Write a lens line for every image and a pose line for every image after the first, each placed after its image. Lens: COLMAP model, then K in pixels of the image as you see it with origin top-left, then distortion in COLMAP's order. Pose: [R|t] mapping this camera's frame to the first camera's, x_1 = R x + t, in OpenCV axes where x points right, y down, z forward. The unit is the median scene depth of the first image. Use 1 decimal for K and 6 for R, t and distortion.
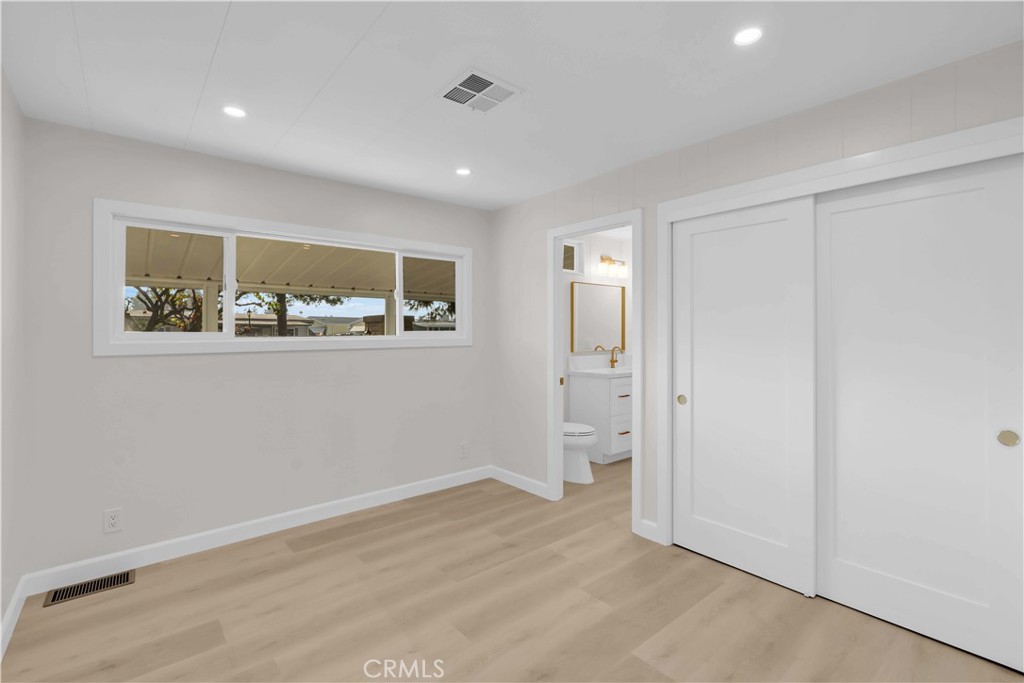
lens RADIAL K [[467.4, 0, 513.7], [0, 467.4, 334.4], [0, 0, 1]] dist [0.005588, 0.000695]
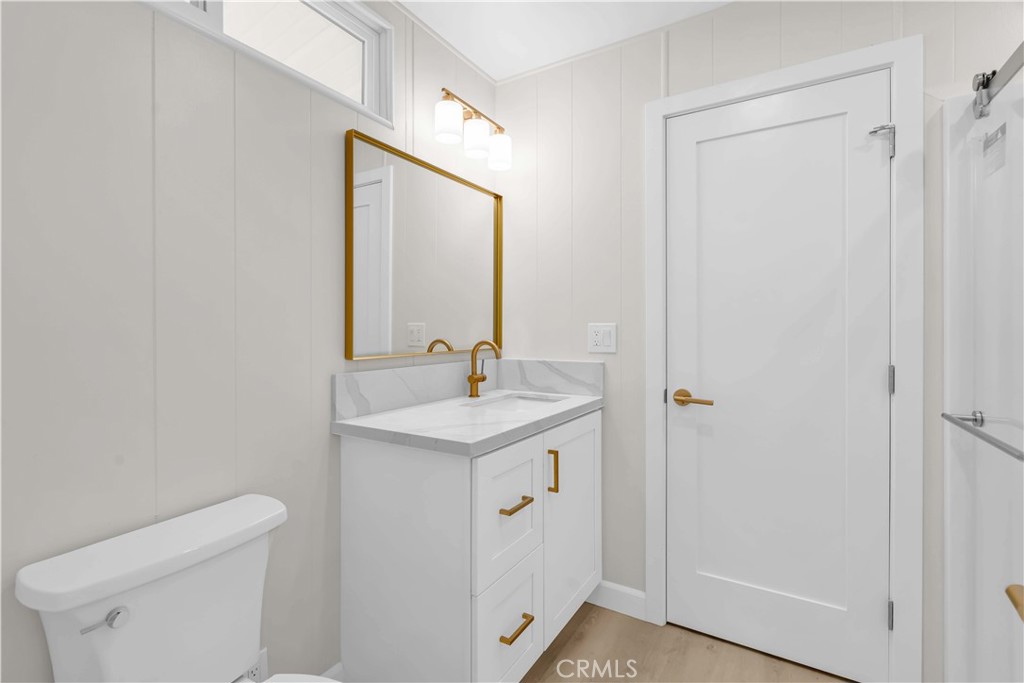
lens RADIAL K [[467.4, 0, 516.0], [0, 467.4, 334.4], [0, 0, 1]] dist [0.005588, 0.000695]
pose [[0.947885, -0.004121, 0.318585, 0.123168], [0.003021, 0.999988, 0.003945, 0.019604], [-0.318597, -0.002777, 0.947886, 0.627715]]
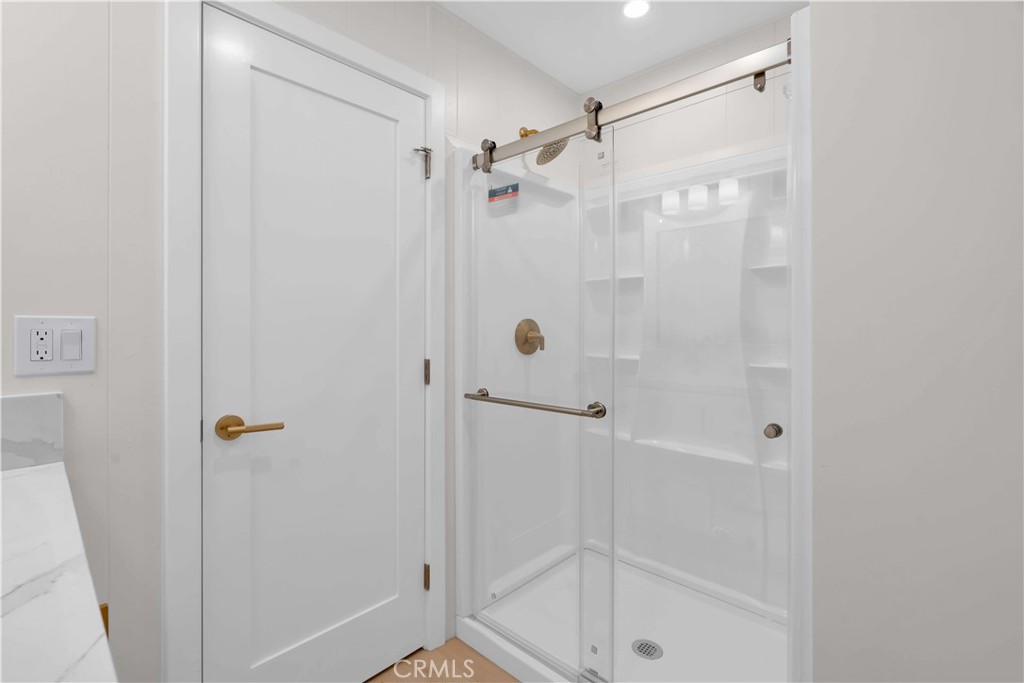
lens RADIAL K [[467.4, 0, 512.3], [0, 467.4, 336.3], [0, 0, 1]] dist [0.005588, 0.000695]
pose [[-0.116149, -0.014483, 0.993126, -0.042547], [0.008628, 0.999841, 0.015590, 0.017684], [-0.993194, 0.010379, -0.116005, 1.845671]]
